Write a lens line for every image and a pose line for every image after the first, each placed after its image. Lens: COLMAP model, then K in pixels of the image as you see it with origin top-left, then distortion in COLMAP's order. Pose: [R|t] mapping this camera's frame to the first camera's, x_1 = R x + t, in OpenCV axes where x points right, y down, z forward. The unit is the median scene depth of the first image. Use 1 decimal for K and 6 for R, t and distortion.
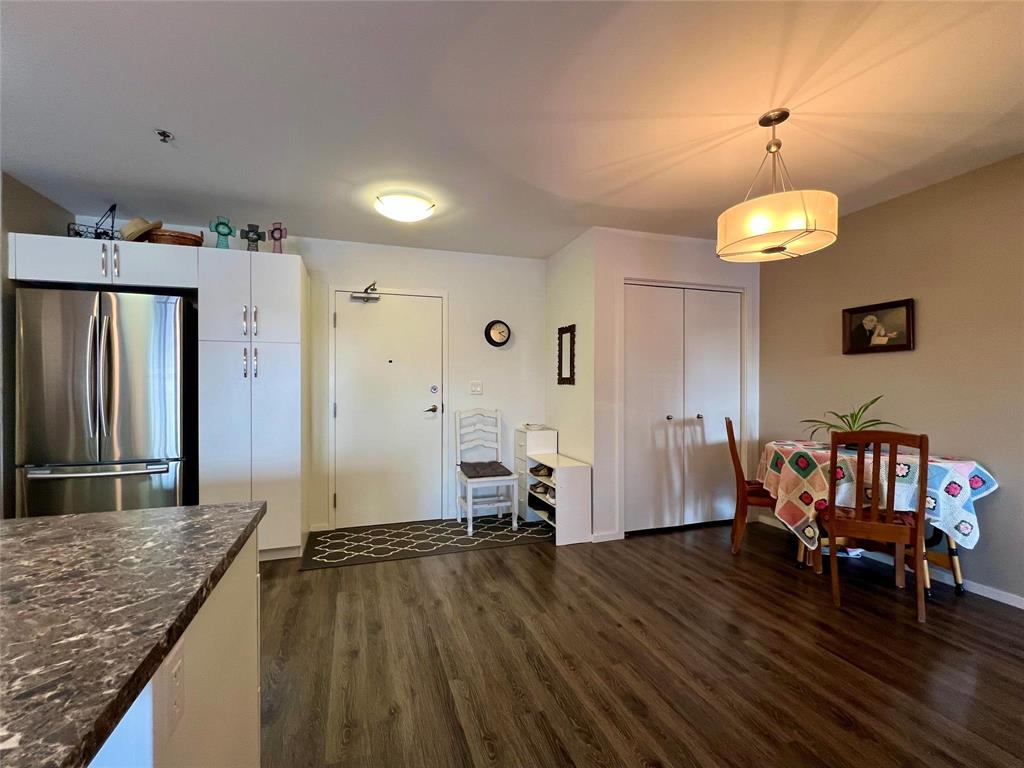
lens RADIAL K [[438.0, 0, 512.5], [0, 438.0, 396.6], [0, 0, 1]] dist [-0.000253, 0.000003]
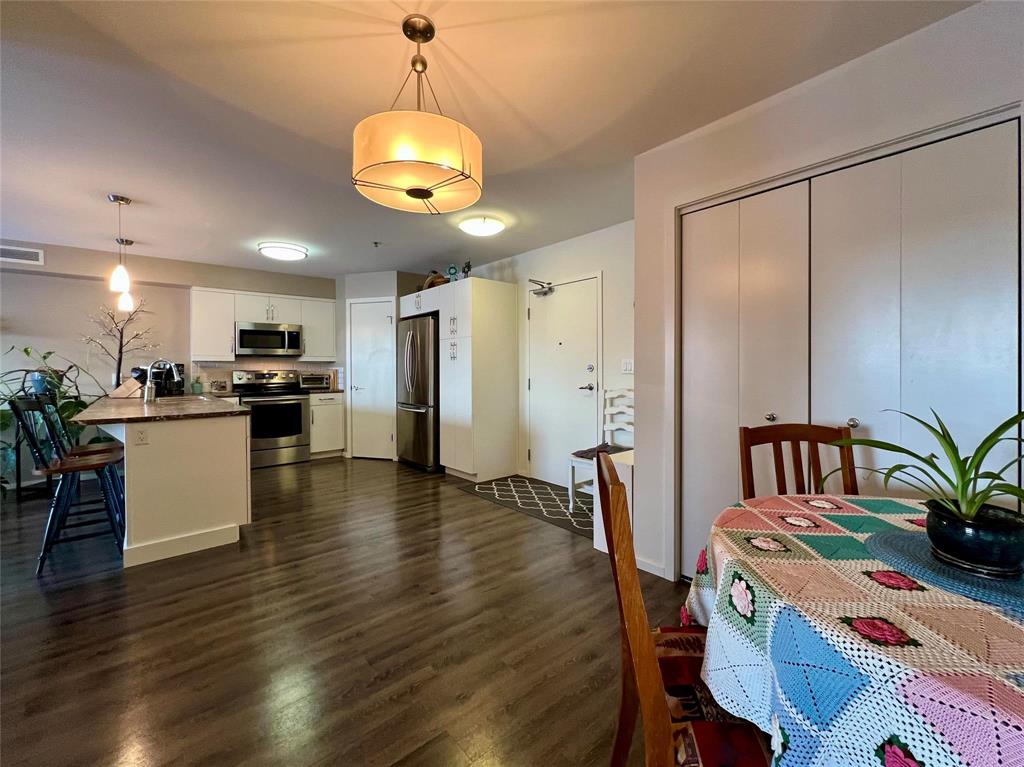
lens RADIAL K [[448.5, 0, 512.0], [0, 448.5, 383.5], [0, 0, 1]] dist [-0.003391, -0.000650]
pose [[0.357156, 0.032650, -0.933474, 0.943921], [-0.012734, 0.999466, 0.030086, -0.013423], [0.933958, 0.001141, 0.357381, 0.572624]]
